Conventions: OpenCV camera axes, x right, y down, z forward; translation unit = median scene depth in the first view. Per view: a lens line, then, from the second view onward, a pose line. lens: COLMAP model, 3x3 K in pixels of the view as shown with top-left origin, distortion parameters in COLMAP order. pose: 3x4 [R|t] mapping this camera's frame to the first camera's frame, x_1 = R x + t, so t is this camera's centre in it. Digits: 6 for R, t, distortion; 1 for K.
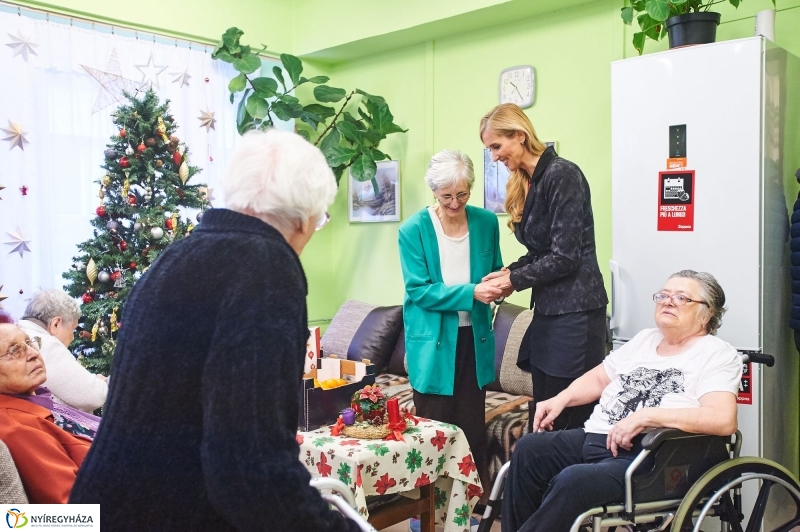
lens RADIAL K [[761.9, 0, 400.0], [0, 761.9, 266.0], [0, 0, 1]] dist [0.004589, 0.022173]
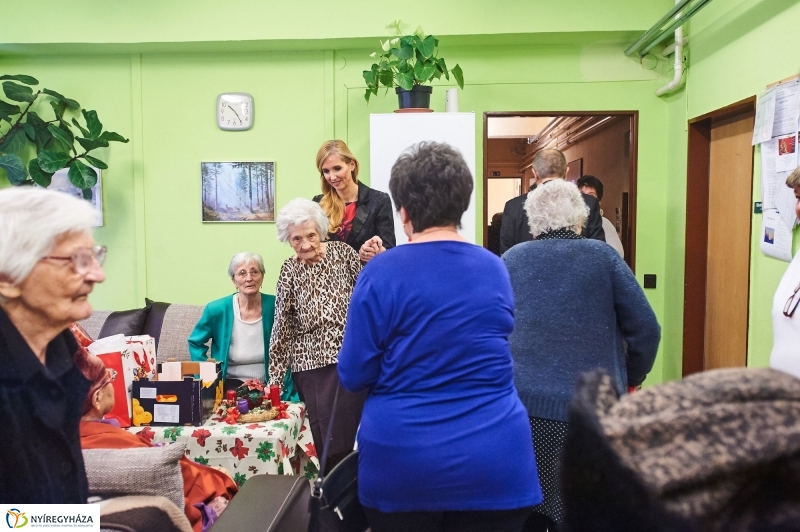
lens RADIAL K [[761.9, 0, 400.0], [0, 761.9, 266.0], [0, 0, 1]] dist [0.004589, 0.022173]
pose [[0.769844, -0.039372, 0.637016, -0.624397], [0.024773, 0.999187, 0.031819, -0.051519], [-0.637751, -0.008715, 0.770193, -0.066792]]
